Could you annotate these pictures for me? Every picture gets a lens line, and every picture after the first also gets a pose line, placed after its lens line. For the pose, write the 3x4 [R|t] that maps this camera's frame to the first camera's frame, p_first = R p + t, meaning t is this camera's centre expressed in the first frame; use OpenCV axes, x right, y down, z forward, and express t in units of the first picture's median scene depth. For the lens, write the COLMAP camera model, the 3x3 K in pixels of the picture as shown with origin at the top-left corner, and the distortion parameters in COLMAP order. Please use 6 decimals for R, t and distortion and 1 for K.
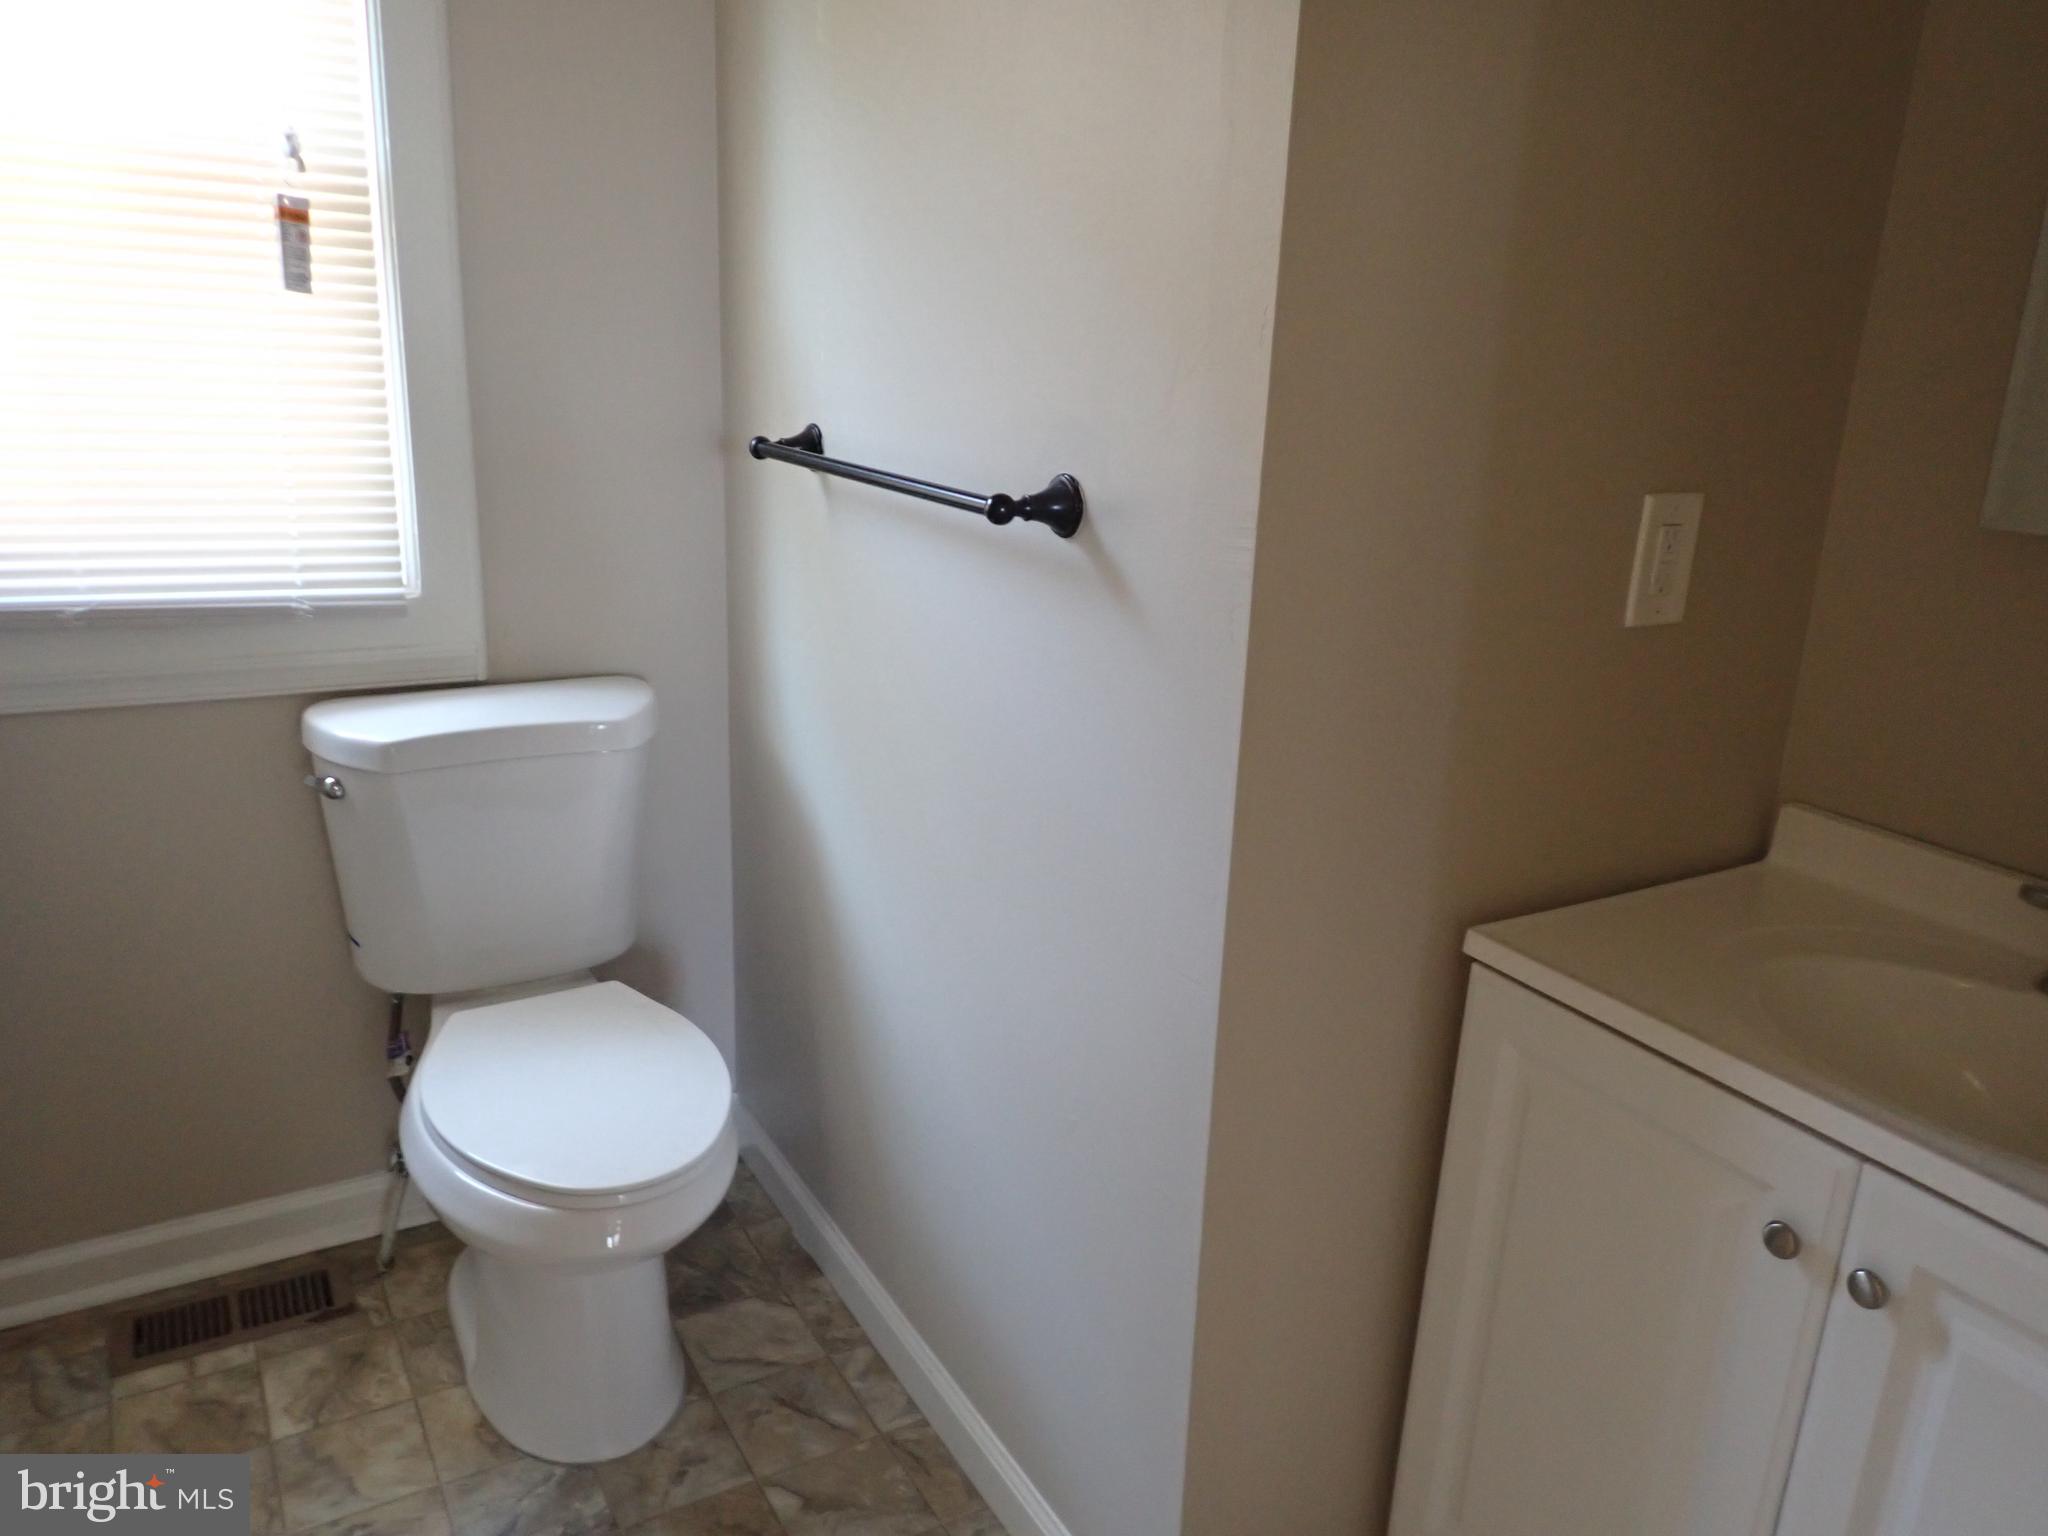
lens RADIAL K [[1517.0, 0, 1028.0], [0, 1517.0, 777.6], [0, 0, 1]] dist [0.003540, -0.007079]
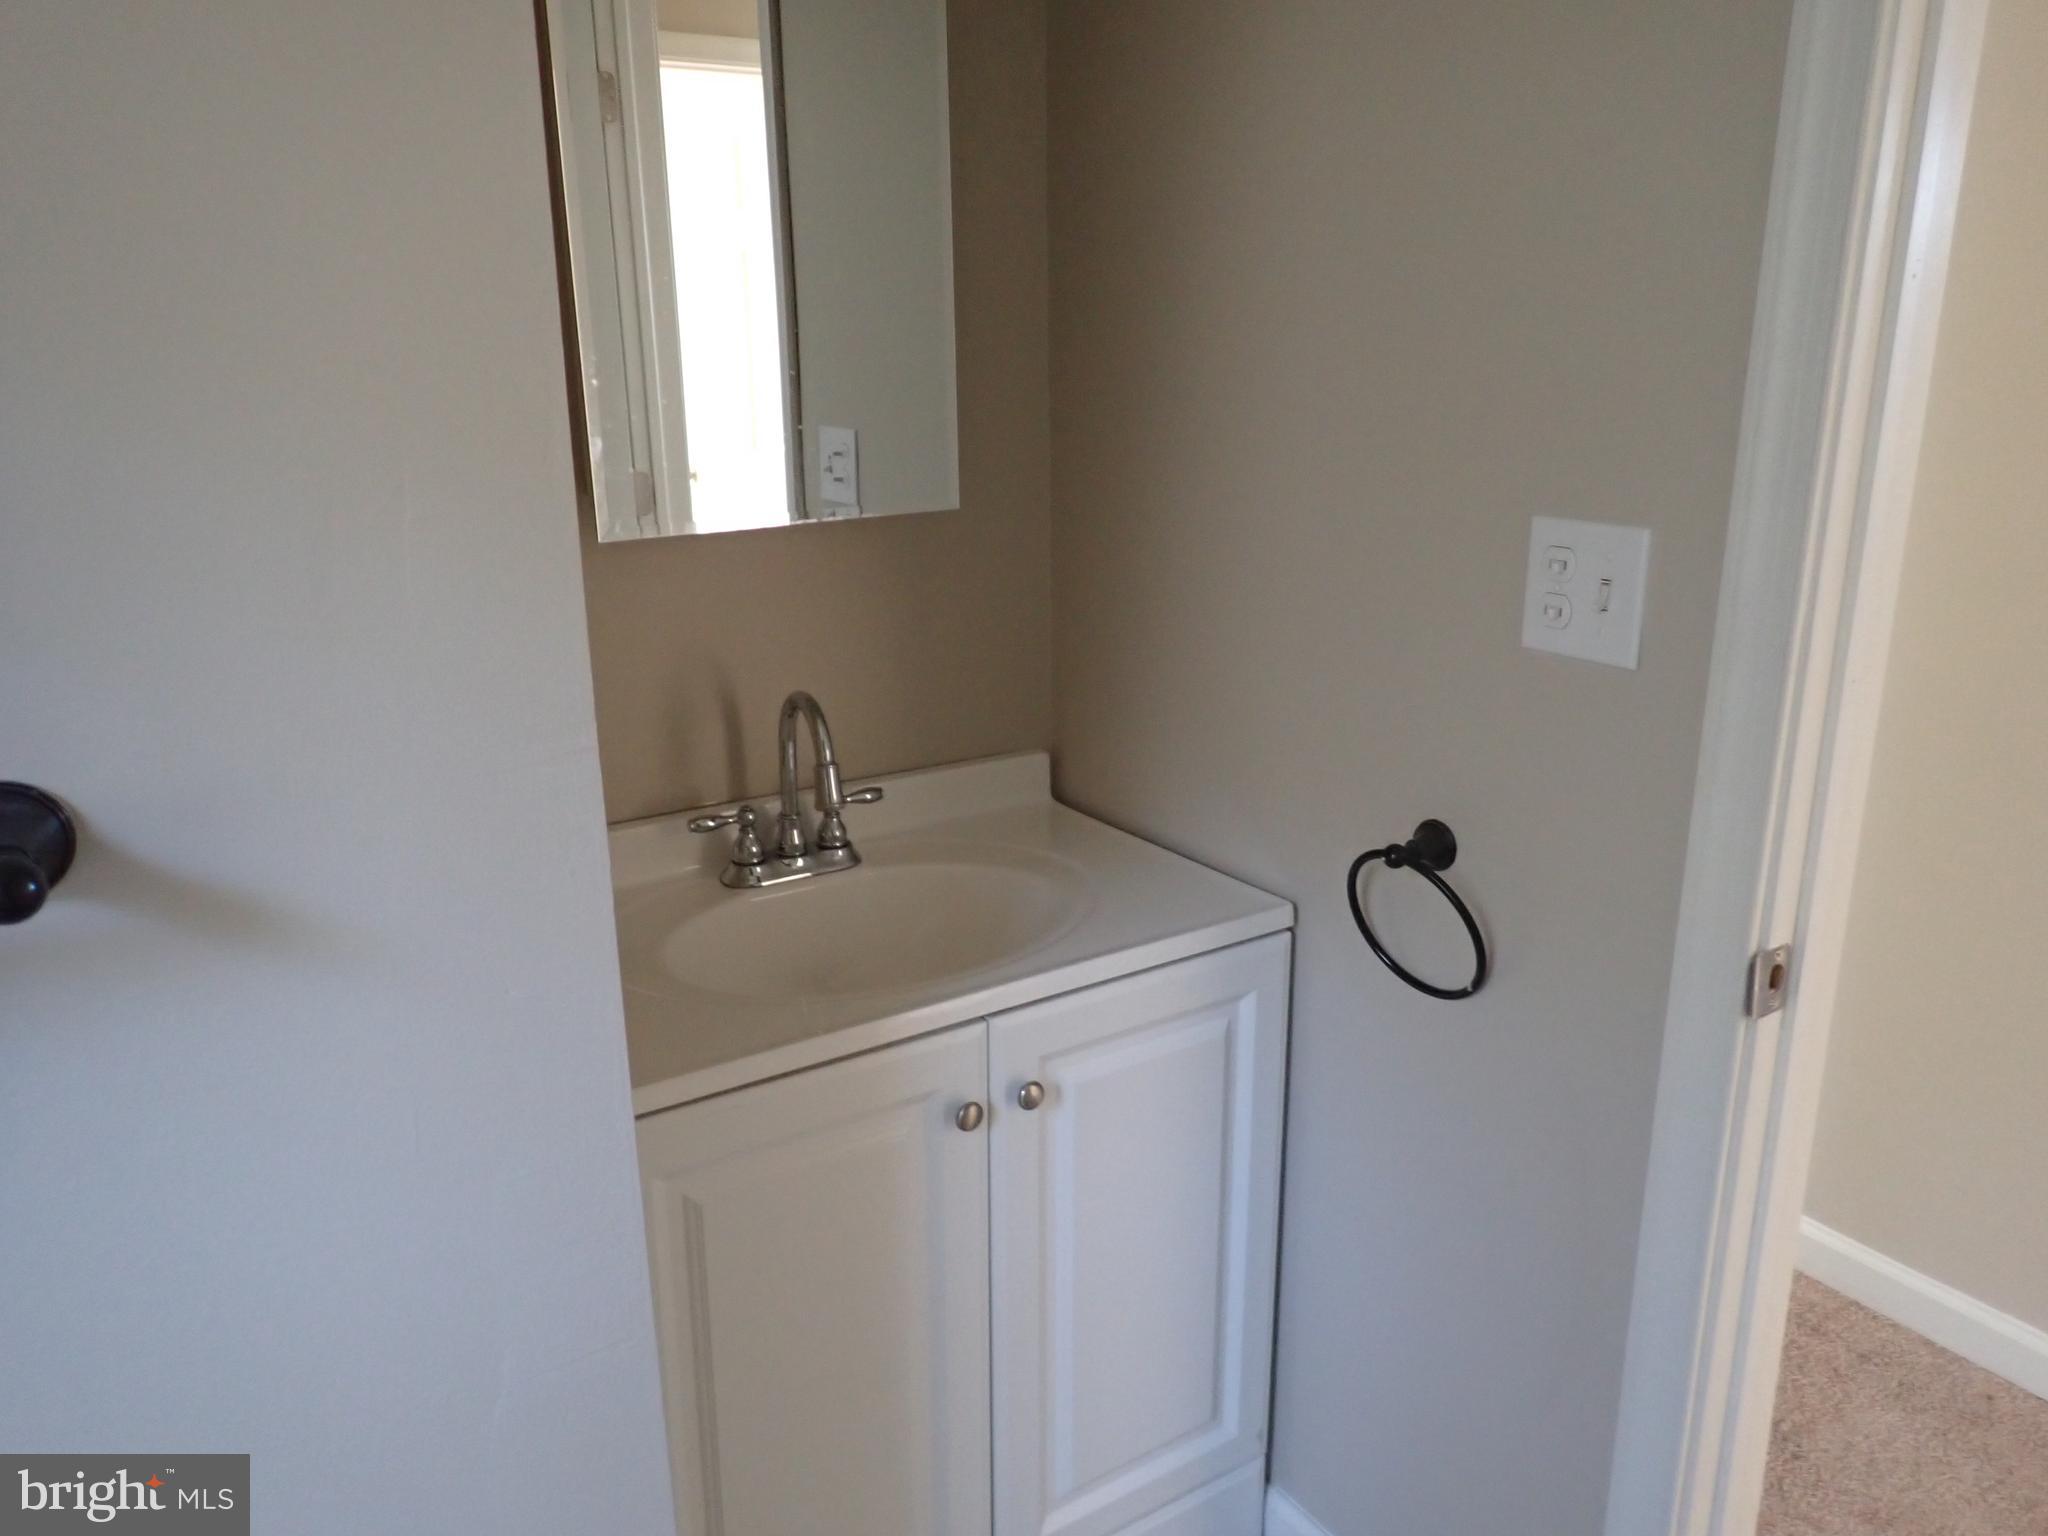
lens RADIAL K [[1517.0, 0, 1028.0], [0, 1517.0, 777.6], [0, 0, 1]] dist [0.003540, -0.007079]
pose [[-0.056894, -0.324323, 0.944234, -0.593735], [0.299303, 0.896725, 0.326039, -0.337019], [-0.952461, 0.301161, 0.046052, 0.840086]]
